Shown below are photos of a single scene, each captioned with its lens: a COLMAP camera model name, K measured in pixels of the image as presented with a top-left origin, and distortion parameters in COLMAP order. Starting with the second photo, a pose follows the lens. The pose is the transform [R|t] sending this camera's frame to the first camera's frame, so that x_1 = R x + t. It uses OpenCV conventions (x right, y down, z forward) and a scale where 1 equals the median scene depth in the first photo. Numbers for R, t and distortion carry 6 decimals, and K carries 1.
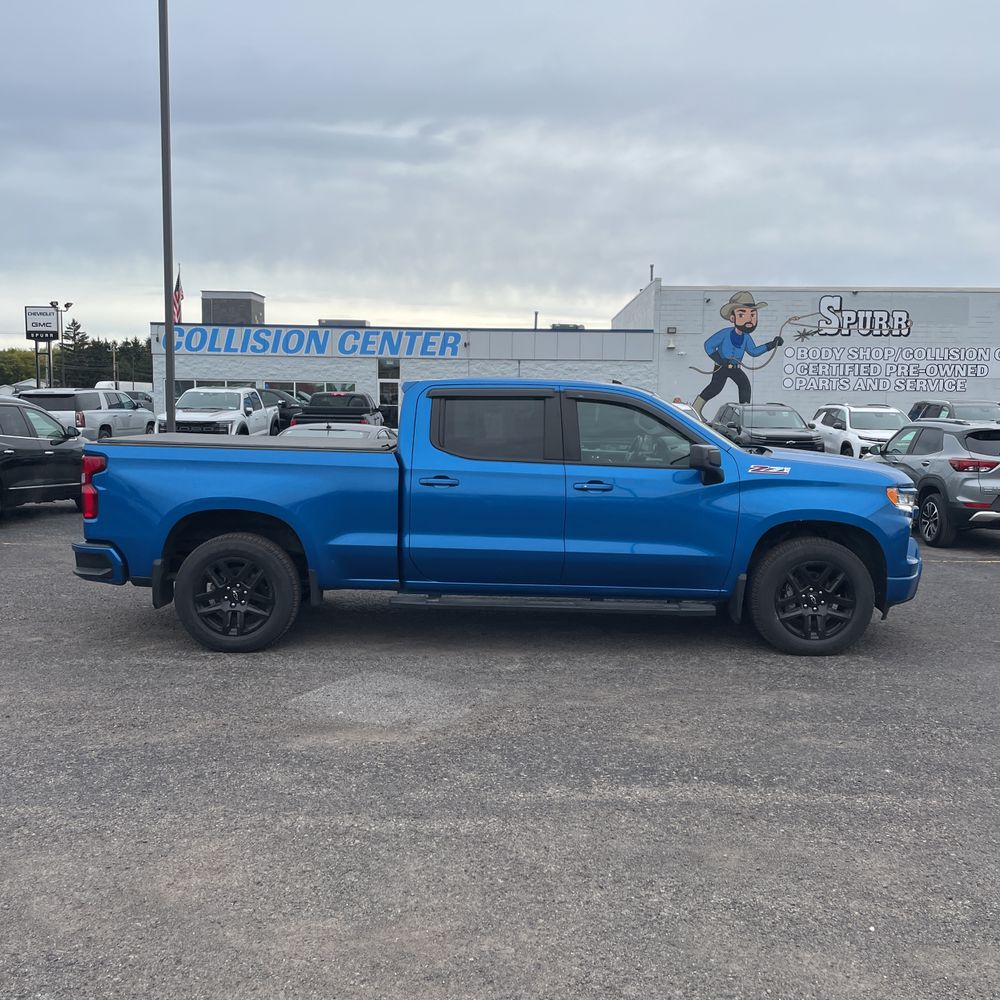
lens RADIAL K [[1017.8, 0, 501.8], [0, 1017.8, 497.1], [0, 0, 1]] dist [0.034553, 0.000000]
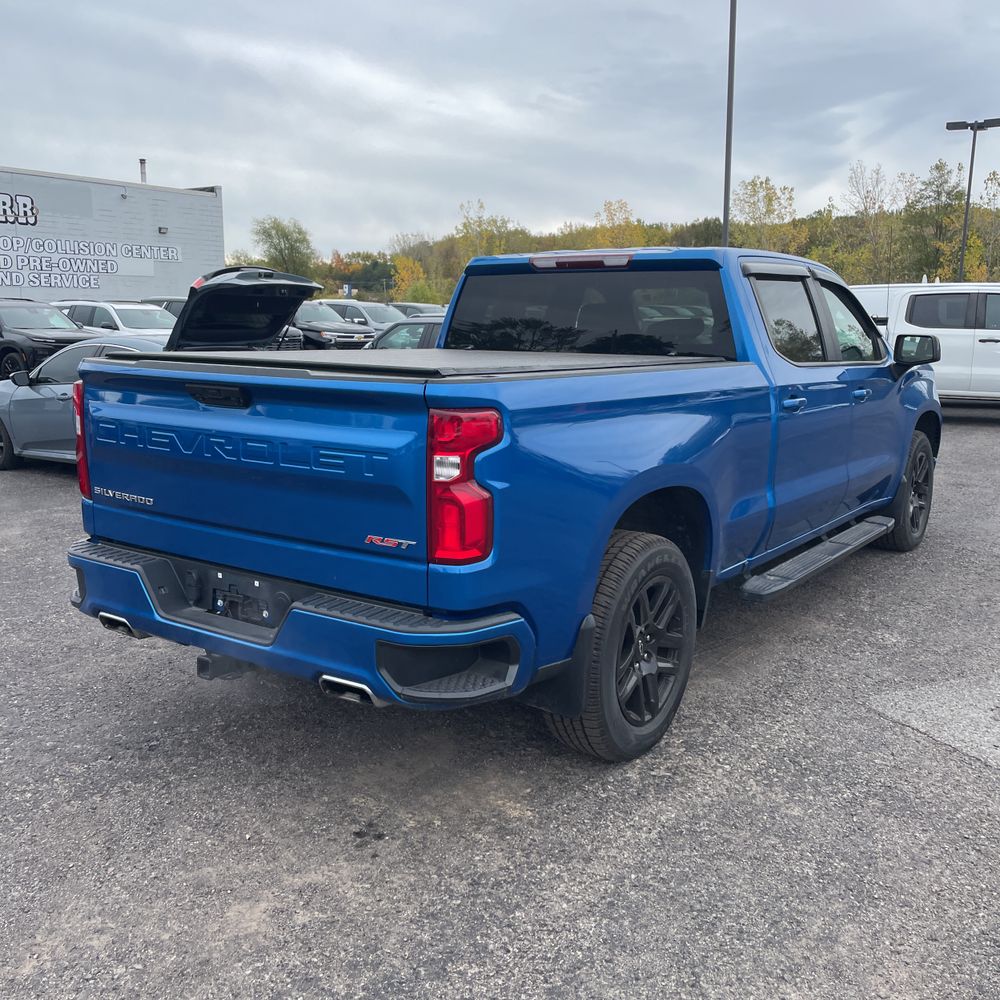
lens RADIAL K [[1017.8, 0, 483.9], [0, 1017.8, 494.4], [0, 0, 1]] dist [0.034553, 0.000000]
pose [[0.591078, -0.150803, 0.792392, -0.128301], [0.076070, 0.988411, 0.131364, -0.010508], [-0.803019, -0.017370, 0.595700, 0.134240]]
